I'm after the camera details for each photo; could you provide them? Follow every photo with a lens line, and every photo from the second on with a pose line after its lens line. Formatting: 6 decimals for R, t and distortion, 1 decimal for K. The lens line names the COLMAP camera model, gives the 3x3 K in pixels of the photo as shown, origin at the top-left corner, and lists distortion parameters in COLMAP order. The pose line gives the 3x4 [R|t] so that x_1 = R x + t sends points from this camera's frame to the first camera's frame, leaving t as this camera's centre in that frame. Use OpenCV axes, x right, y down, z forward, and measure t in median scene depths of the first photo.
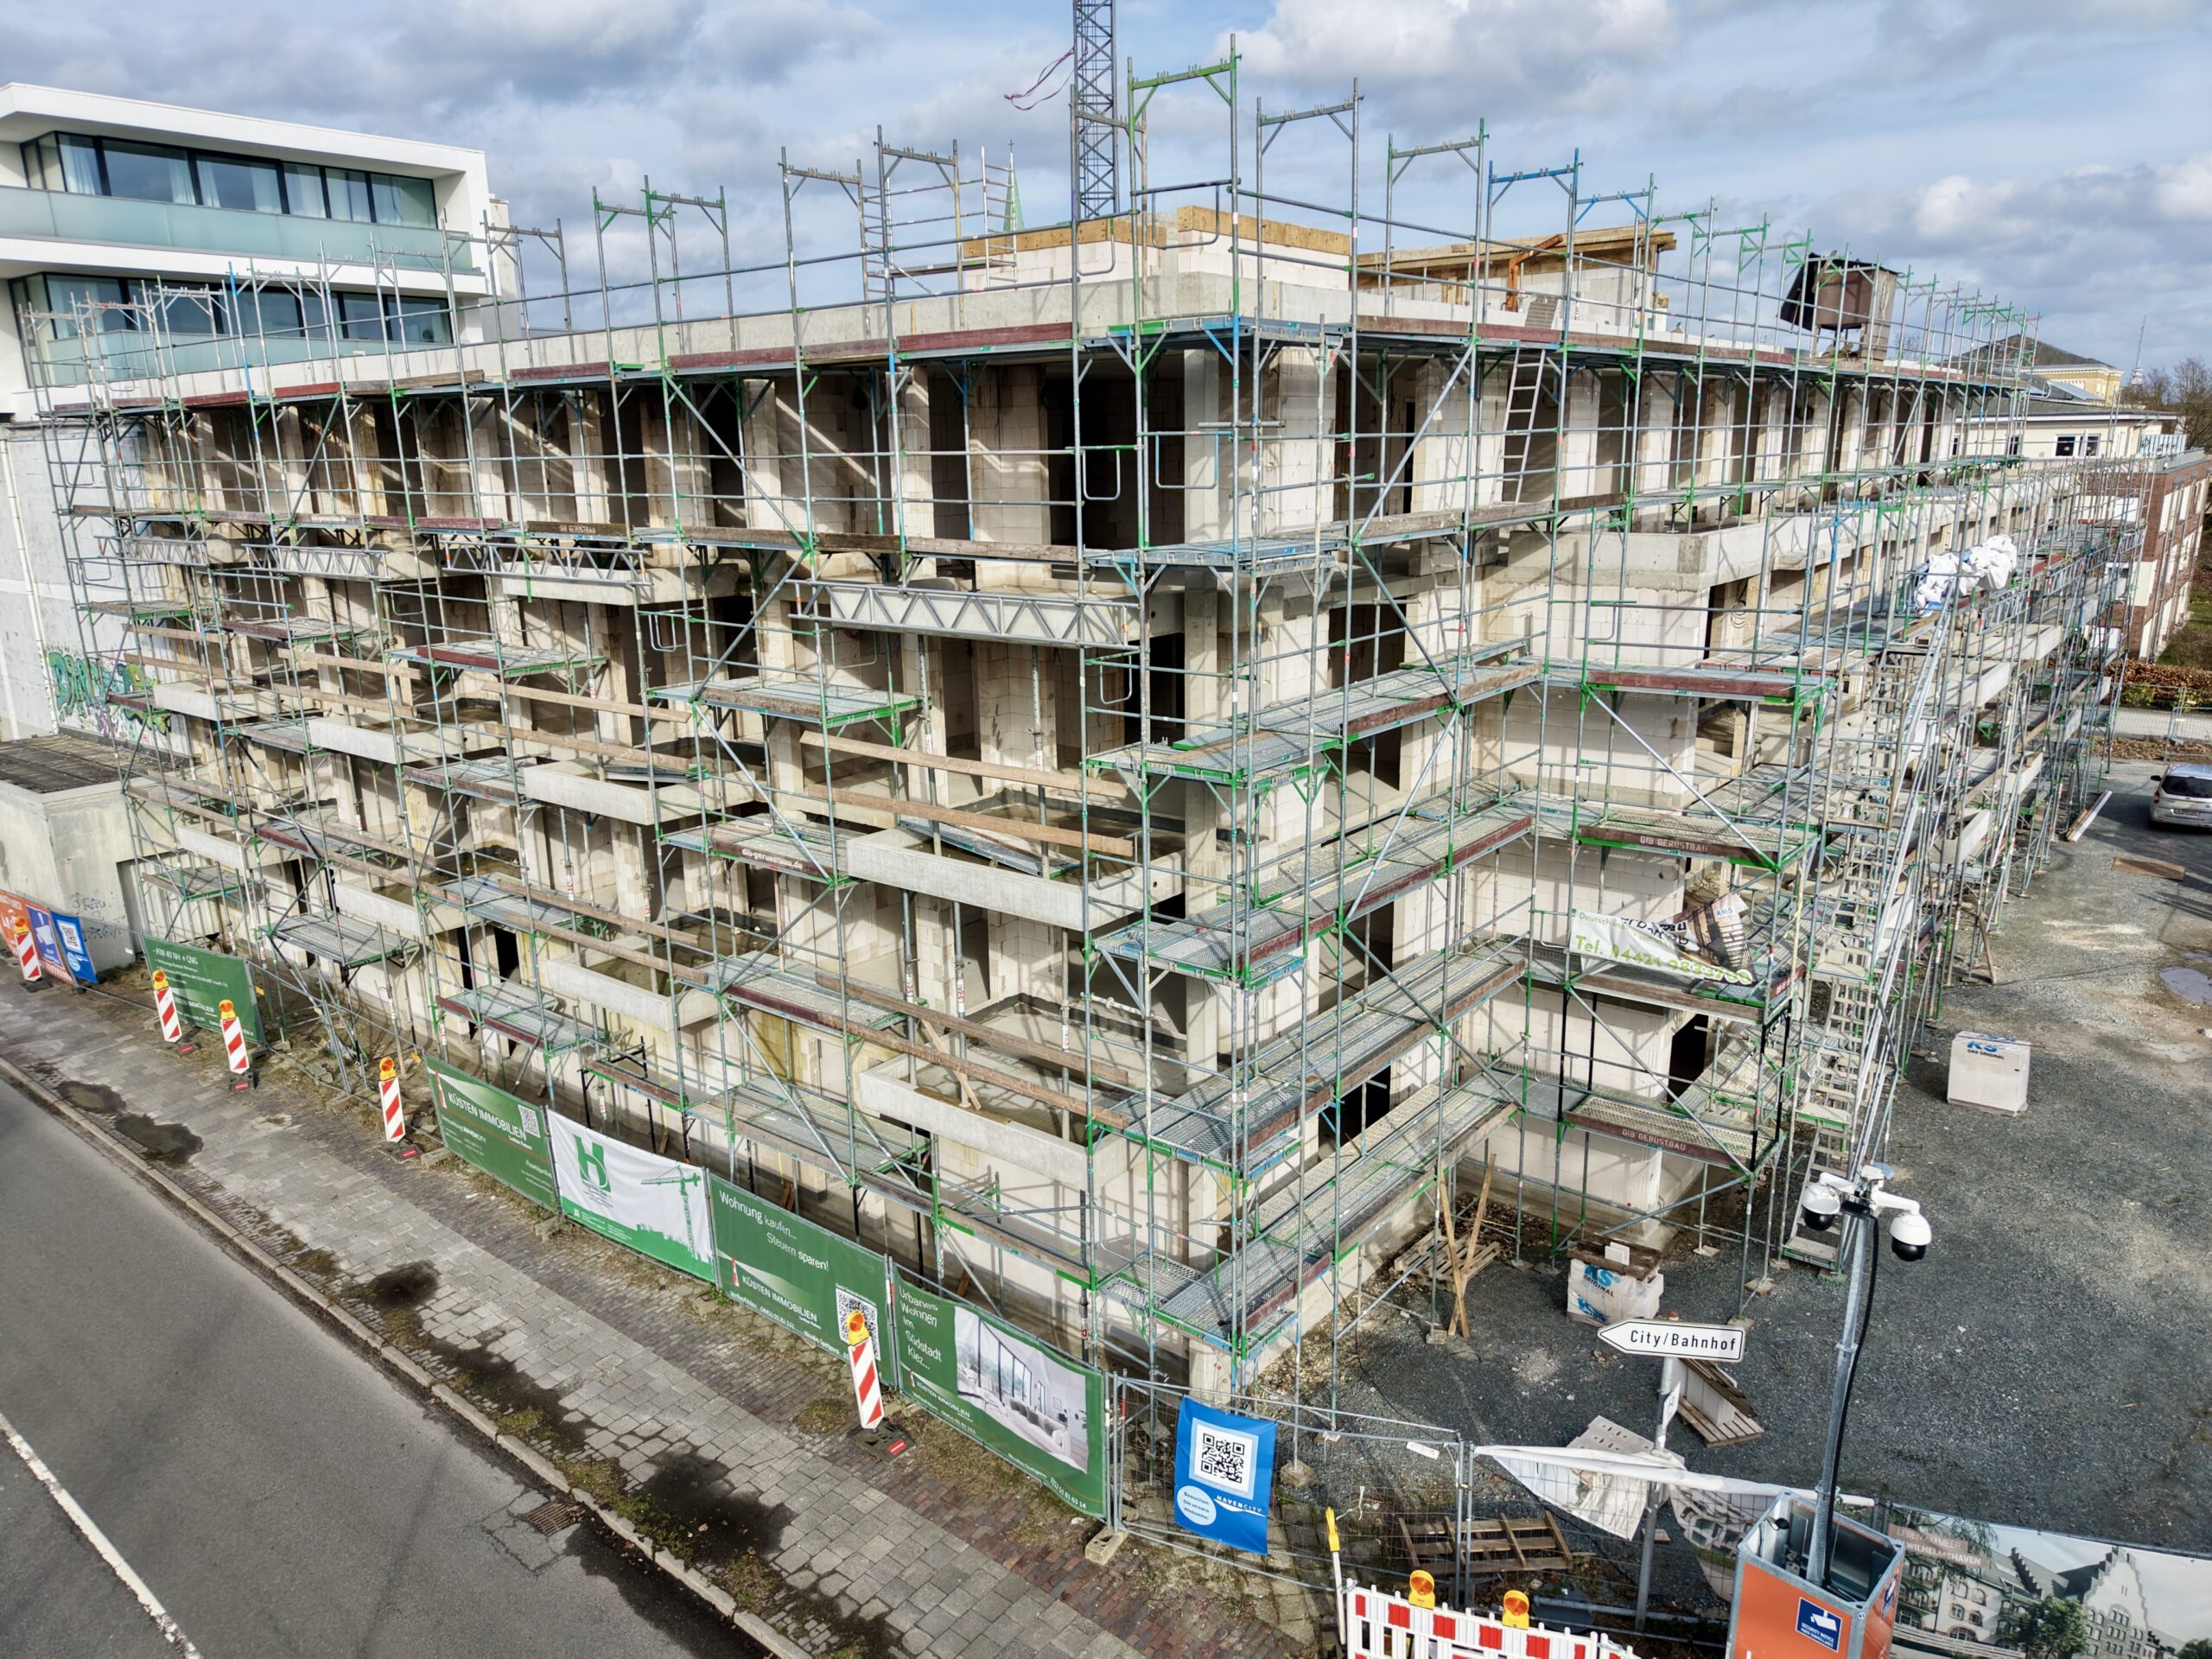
lens RADIAL K [[1487.4, 0, 1106.0], [0, 1487.4, 829.4], [0, 0, 1]] dist [0.004797, -0.011530]
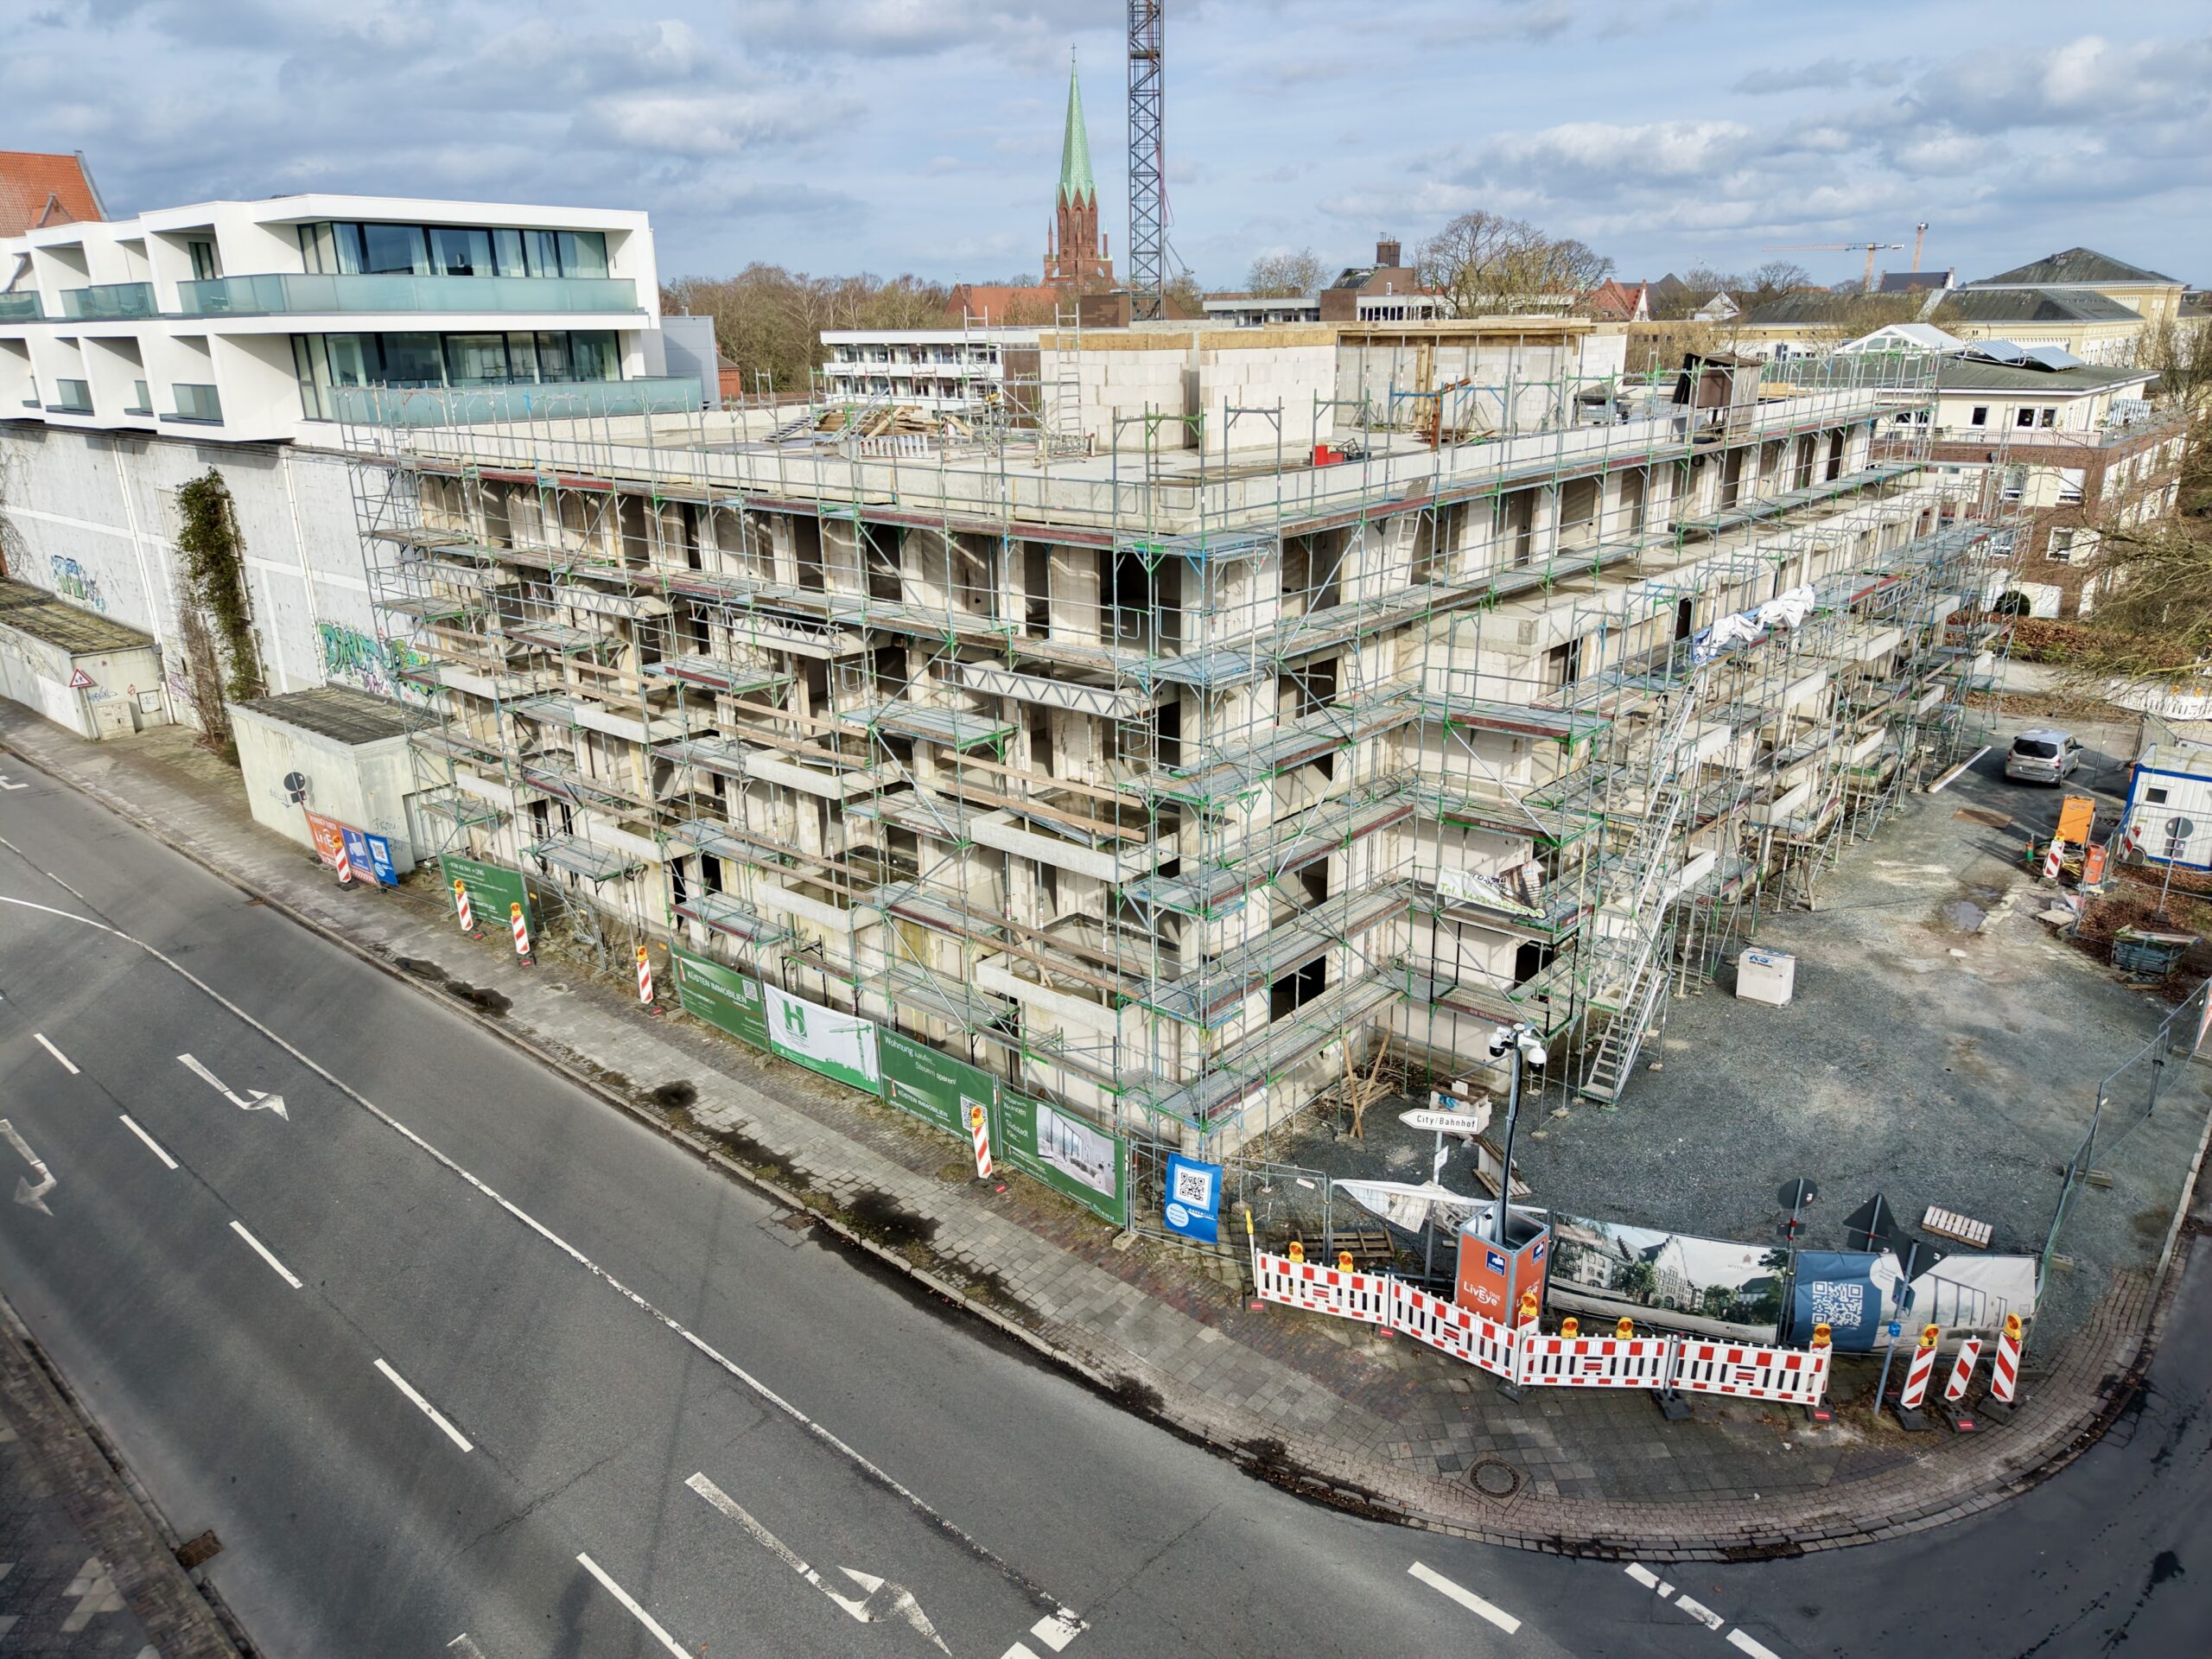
lens RADIAL K [[1487.4, 0, 1098.7], [0, 1487.4, 826.3], [0, 0, 1]] dist [0.004797, -0.011530]
pose [[0.999094, 0.015291, -0.039725, 0.023836], [-0.012403, 0.997330, 0.071966, -0.090606], [0.040720, -0.071408, 0.996616, -0.522099]]
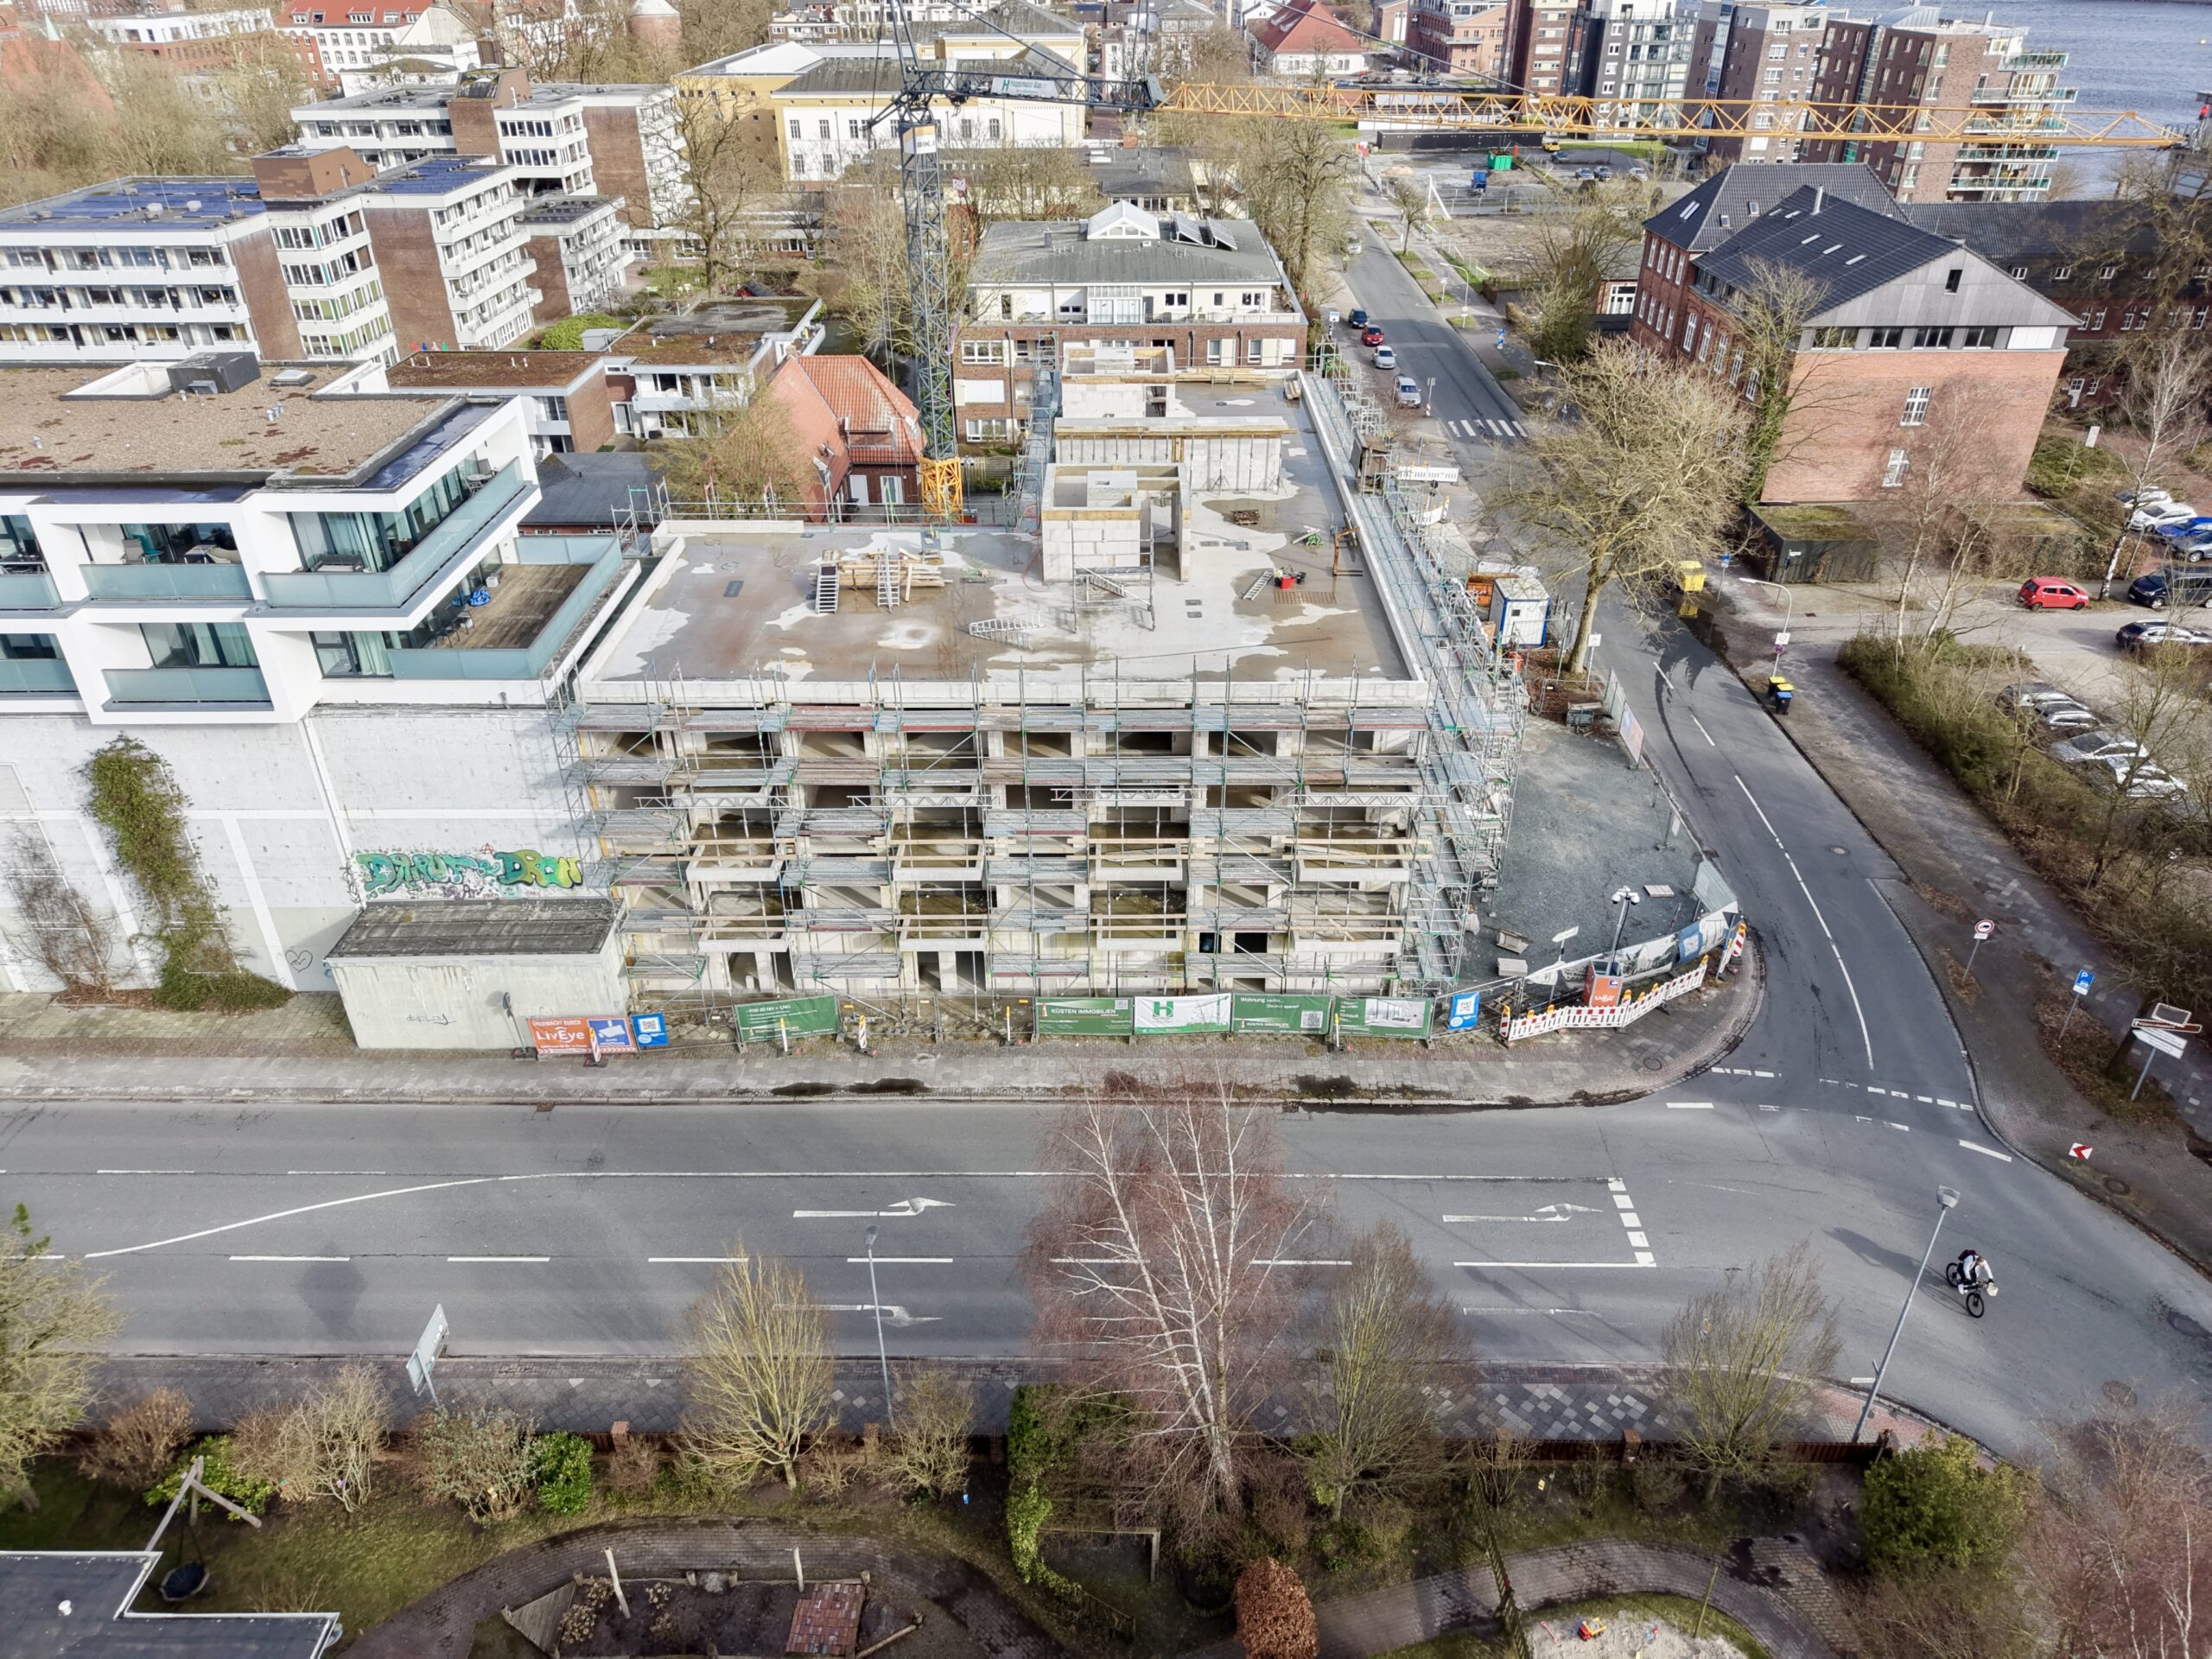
lens RADIAL K [[1487.4, 0, 1107.2], [0, 1487.4, 827.9], [0, 0, 1]] dist [0.004797, -0.011530]
pose [[0.784555, -0.309169, 0.537483, -1.767297], [0.146040, 0.934575, 0.324410, -0.936139], [-0.602616, -0.176023, 0.778377, -0.879487]]
